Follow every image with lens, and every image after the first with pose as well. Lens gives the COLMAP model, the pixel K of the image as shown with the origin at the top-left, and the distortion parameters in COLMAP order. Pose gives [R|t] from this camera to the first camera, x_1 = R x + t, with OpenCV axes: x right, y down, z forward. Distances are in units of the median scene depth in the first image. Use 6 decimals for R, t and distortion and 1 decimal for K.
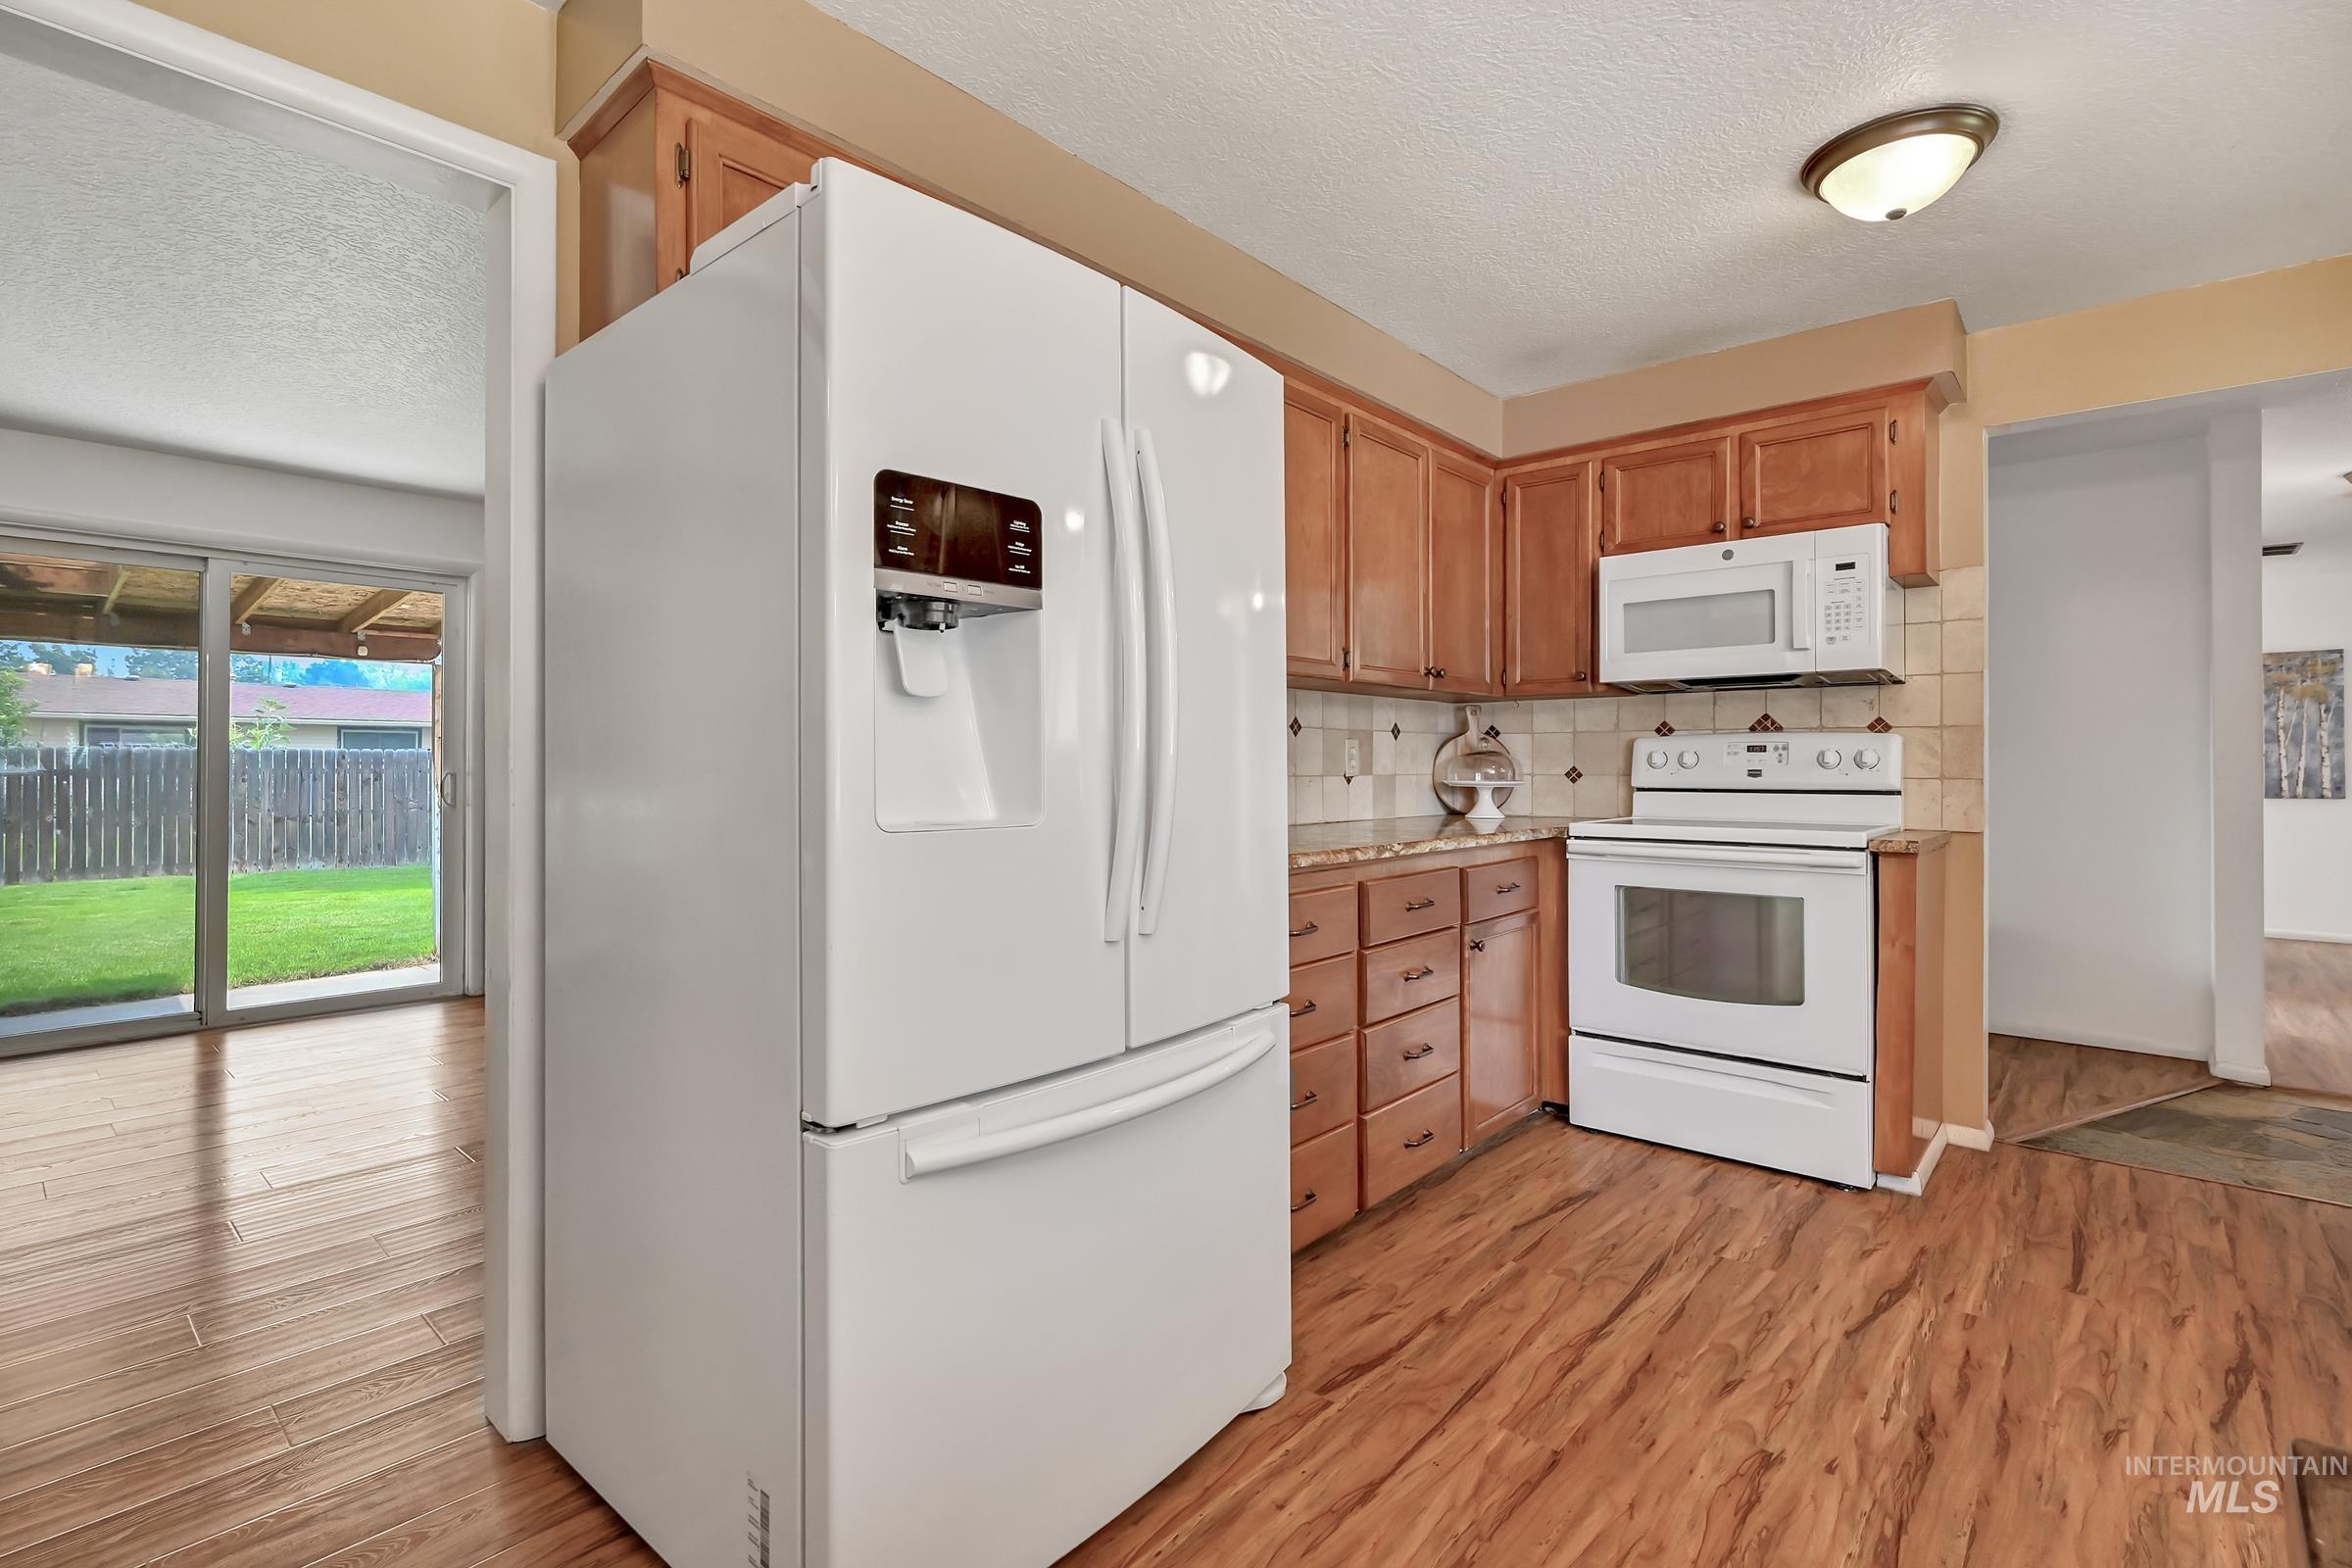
lens RADIAL K [[1085.0, 0, 1151.5], [0, 1085.0, 767.9], [0, 0, 1]] dist [-0.000484, -0.000033]
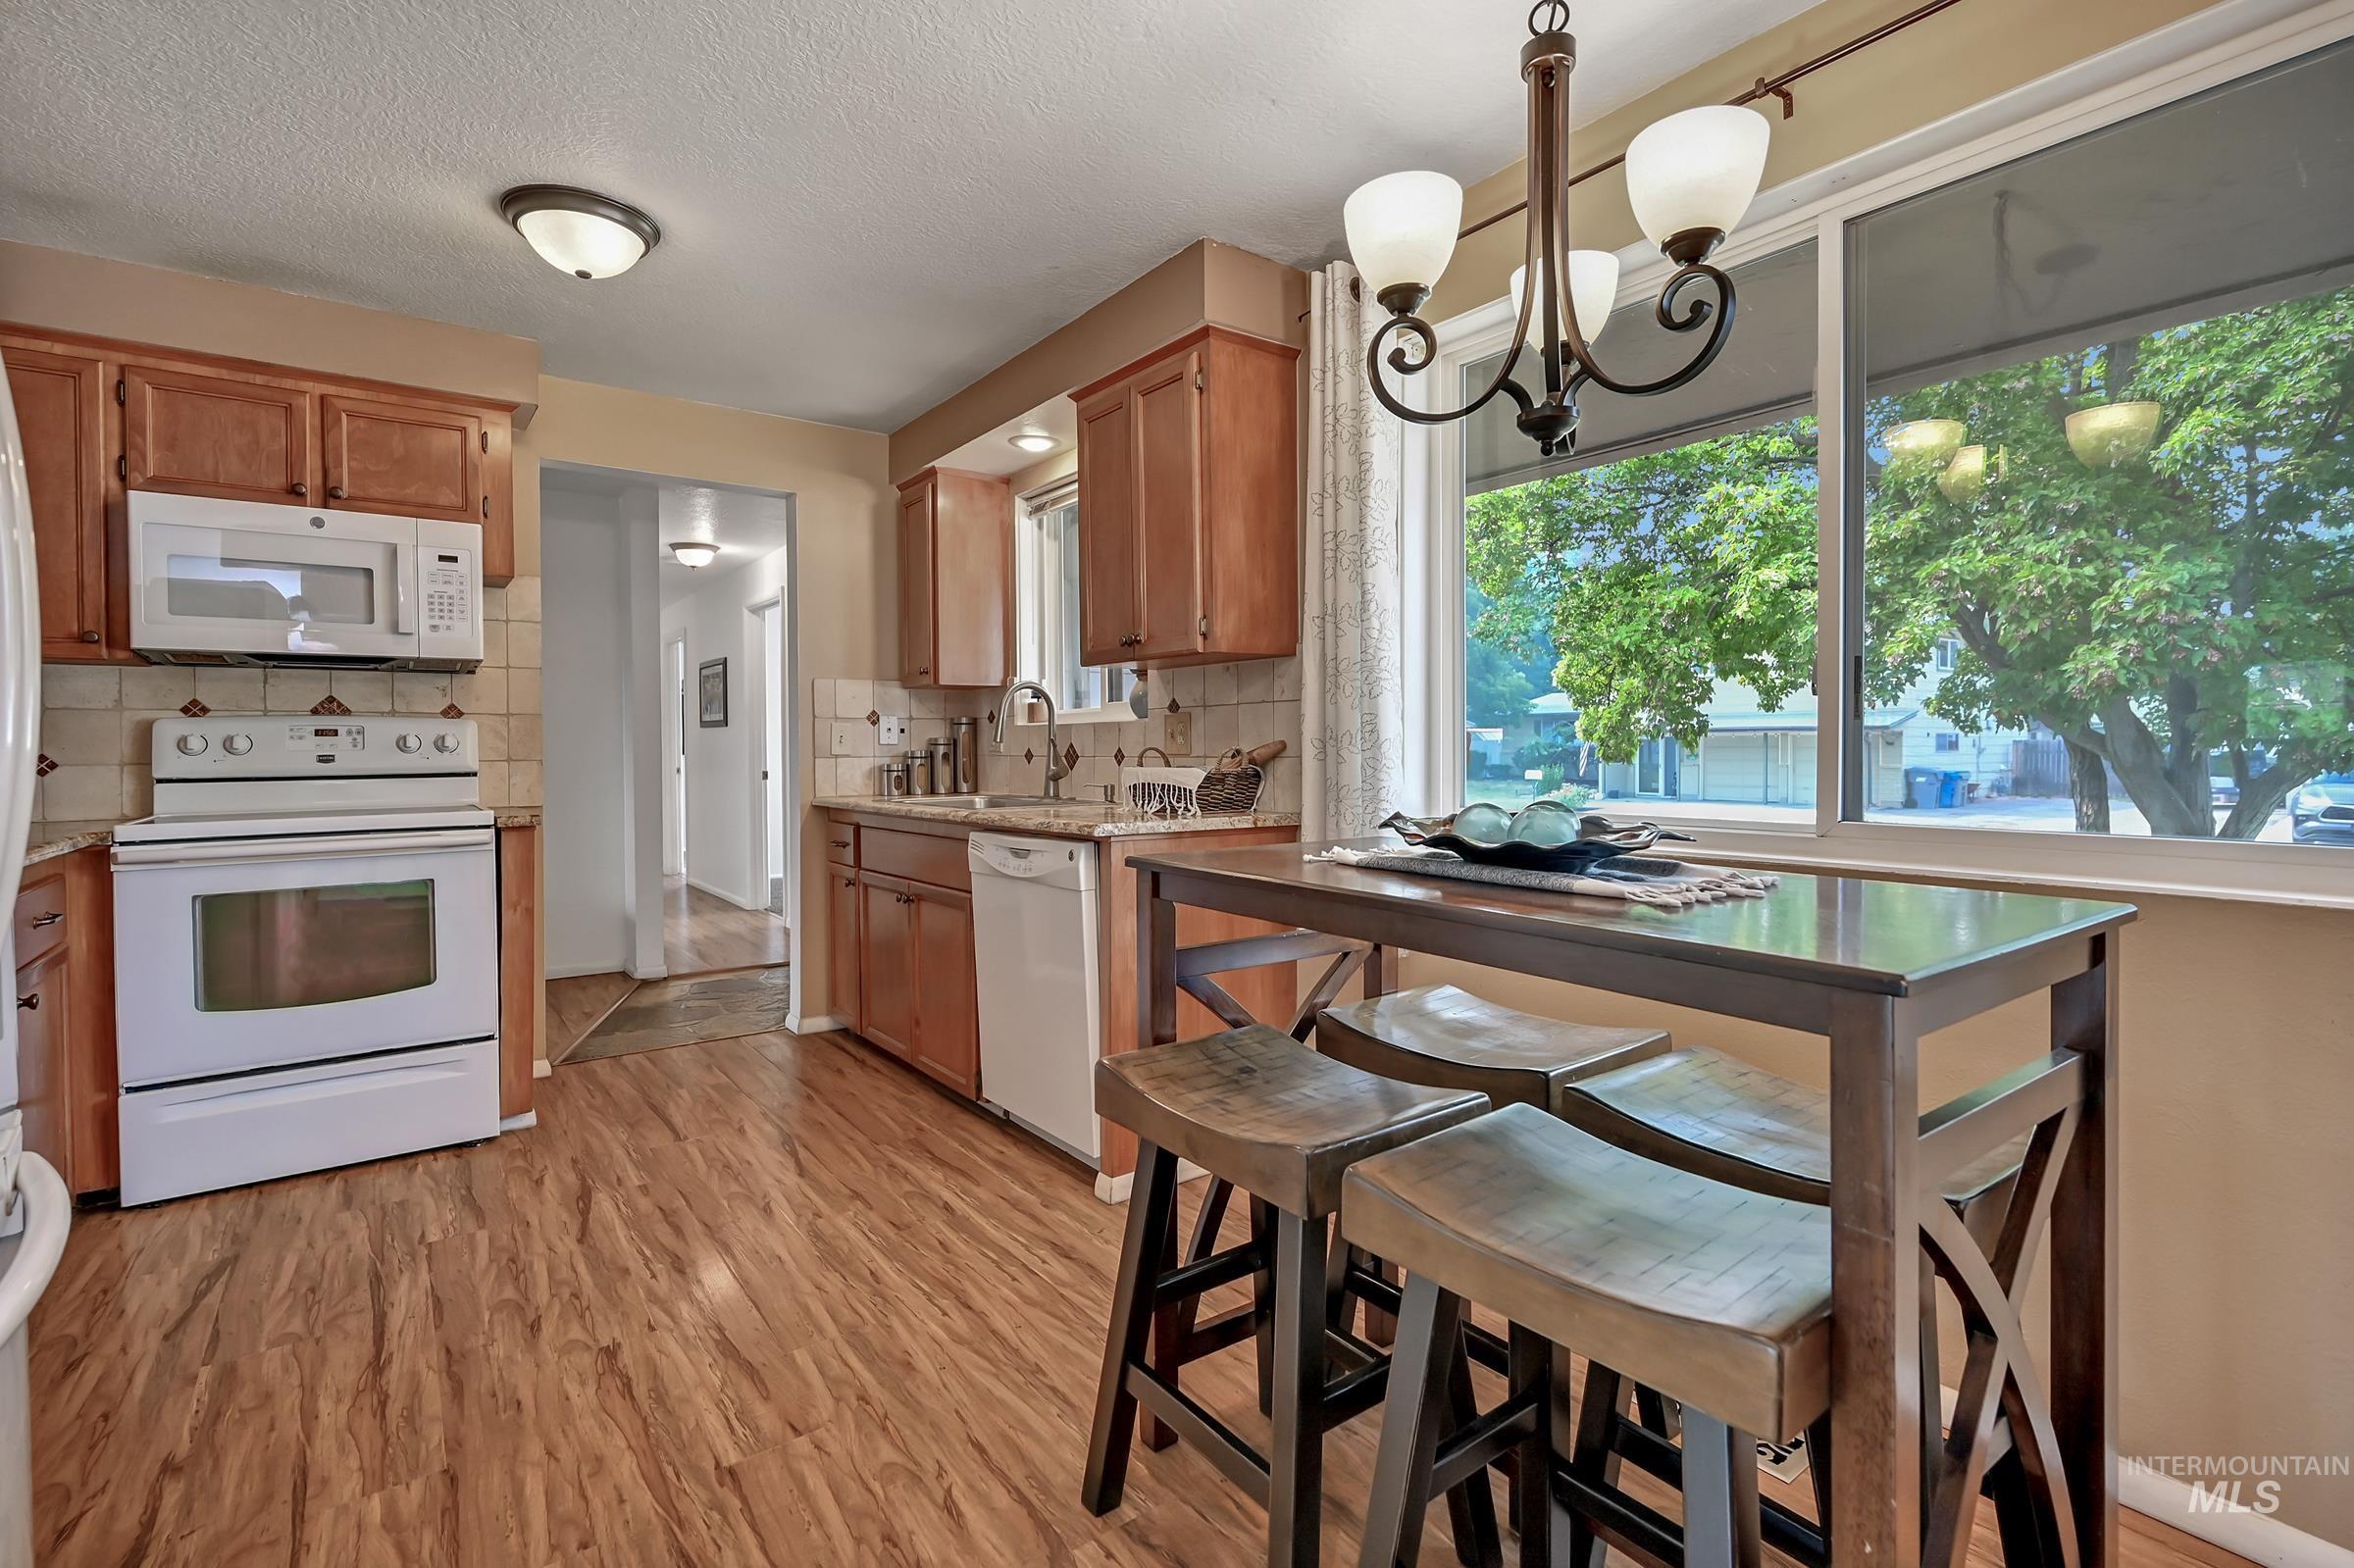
lens RADIAL K [[1071.2, 0, 1169.9], [0, 1071.2, 778.6], [0, 0, 1]] dist [0.001599, 0.000213]
pose [[0.200429, -0.034133, 0.979113, -0.254484], [0.012035, 0.999403, 0.032377, 0.000977], [-0.979634, 0.005294, 0.200720, 0.118112]]
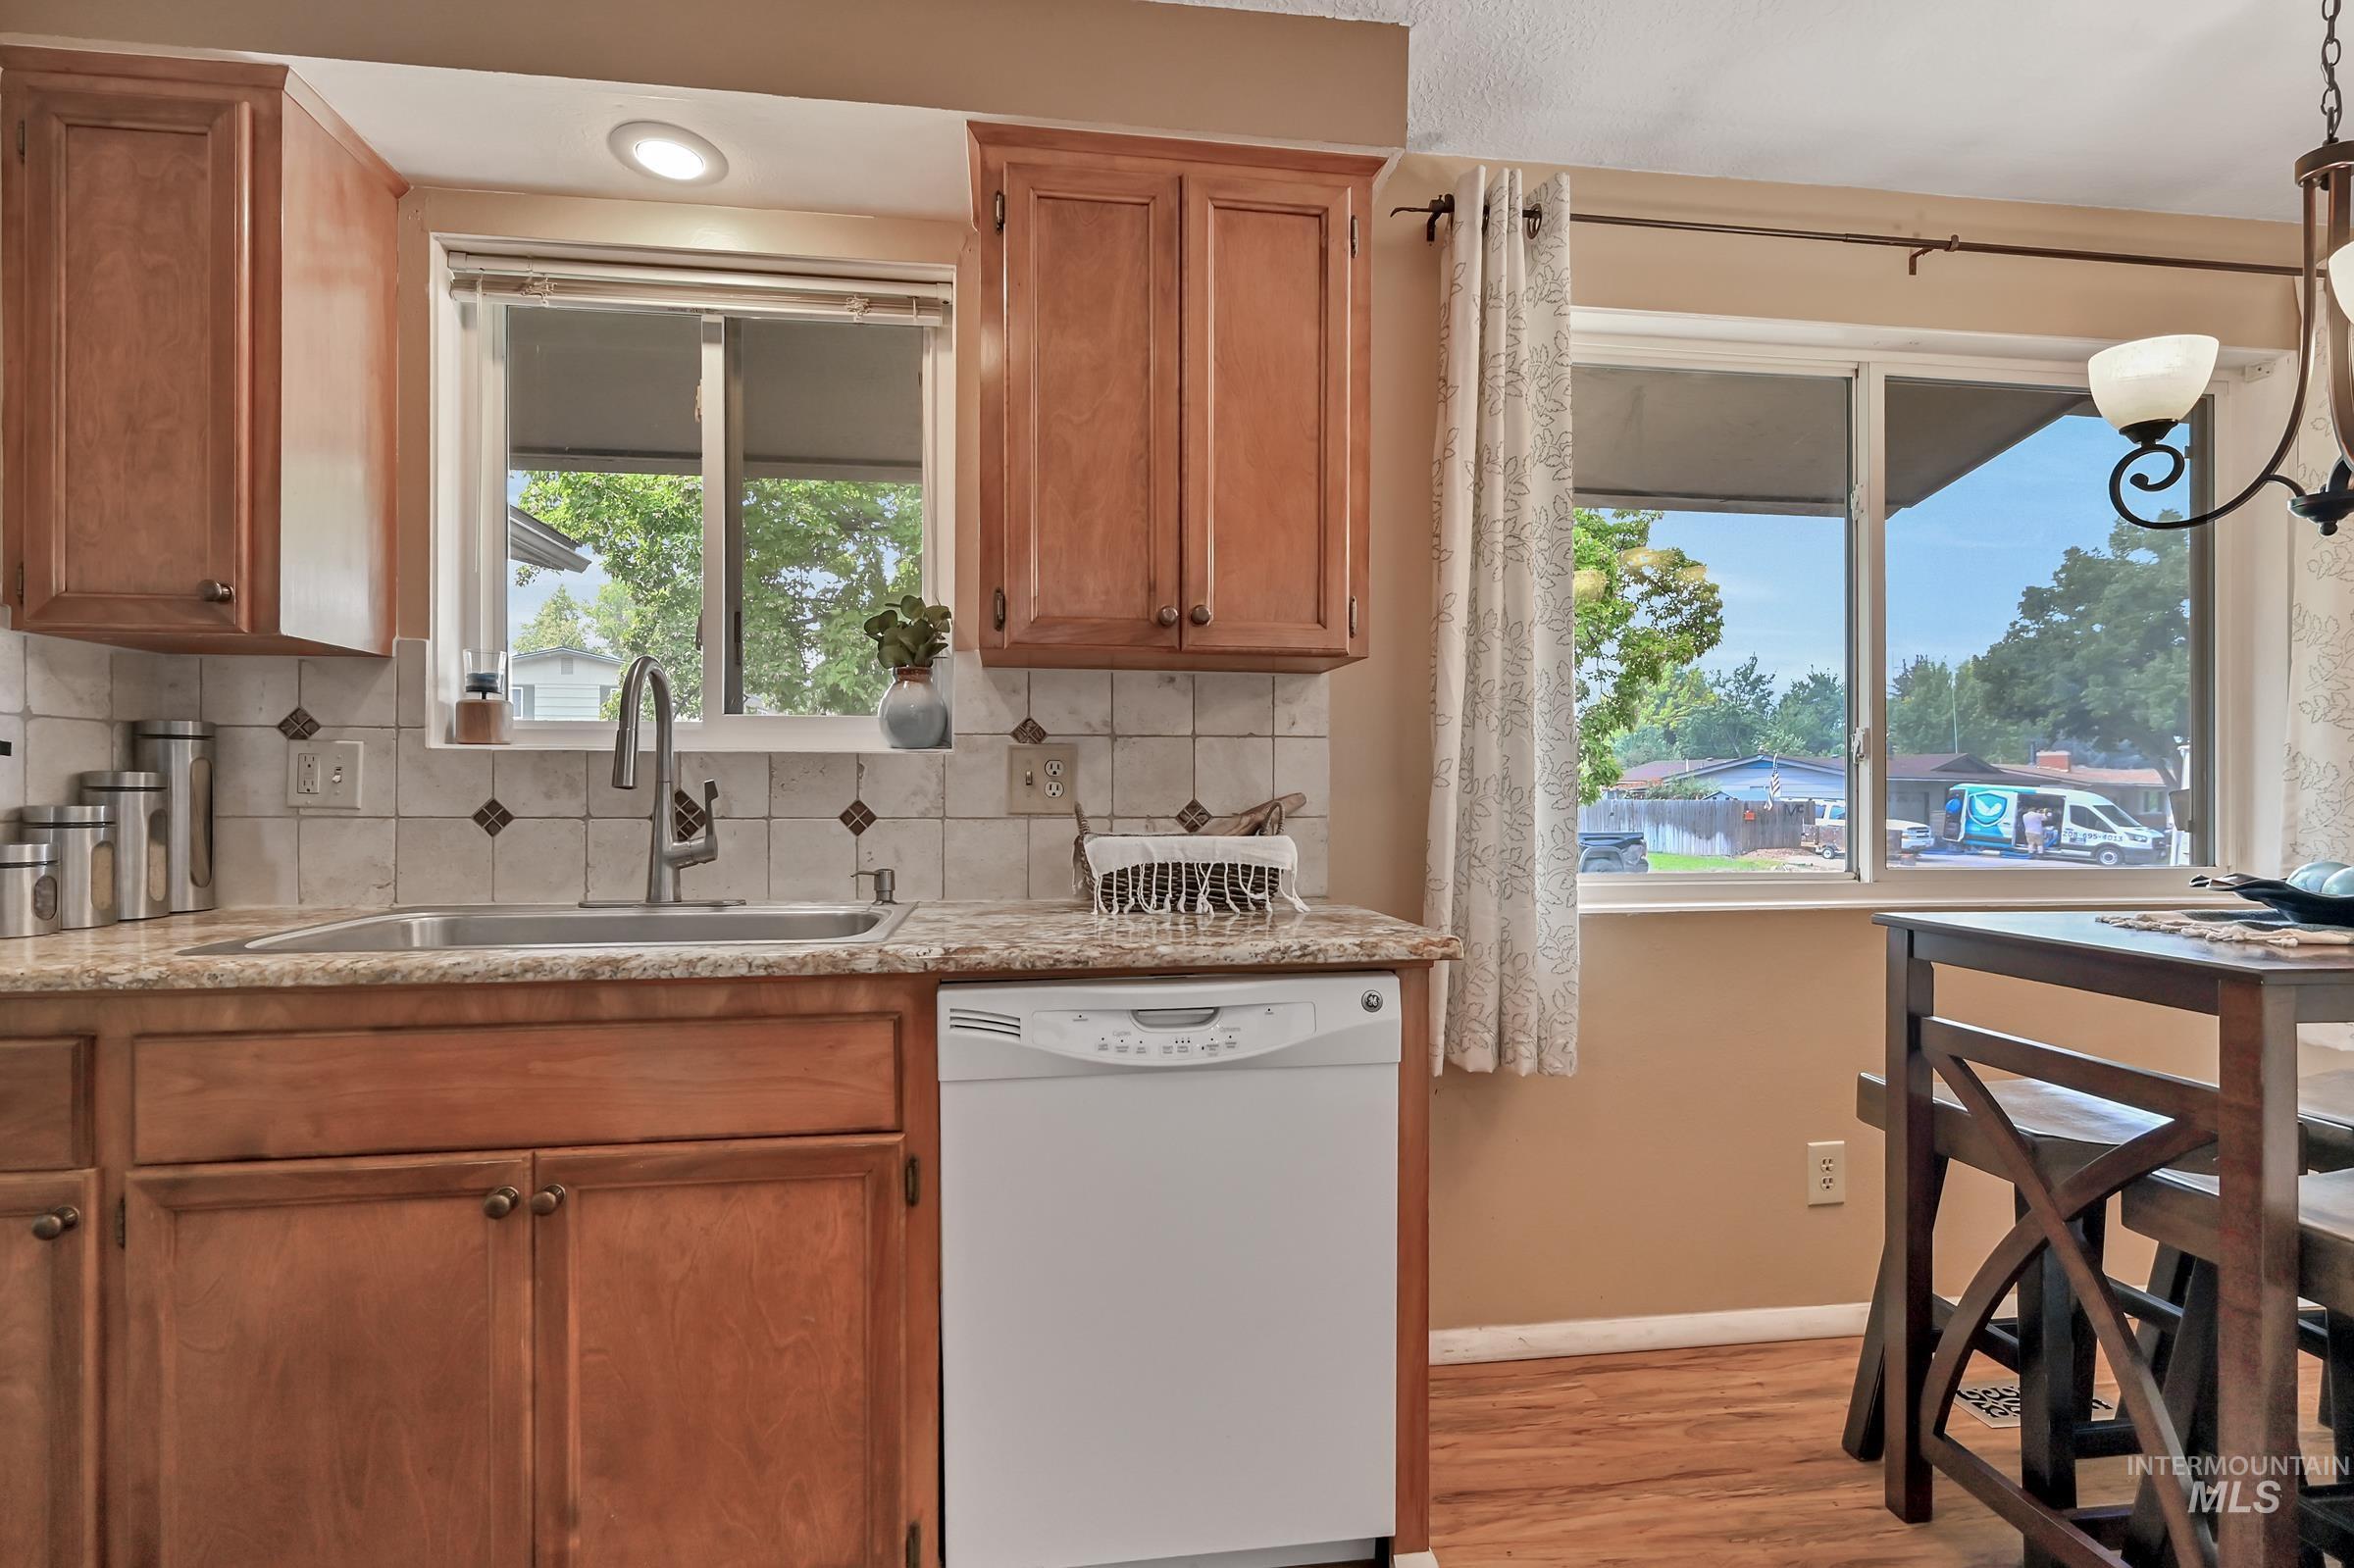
lens RADIAL K [[1083.6, 0, 1106.4], [0, 1083.6, 794.4], [0, 0, 1]] dist [0.002863, 0.000290]
pose [[-0.768014, -0.005799, 0.640406, 0.429191], [-0.002671, 0.999979, 0.005852, -0.004114], [-0.640427, 0.002784, -0.768014, 0.886773]]
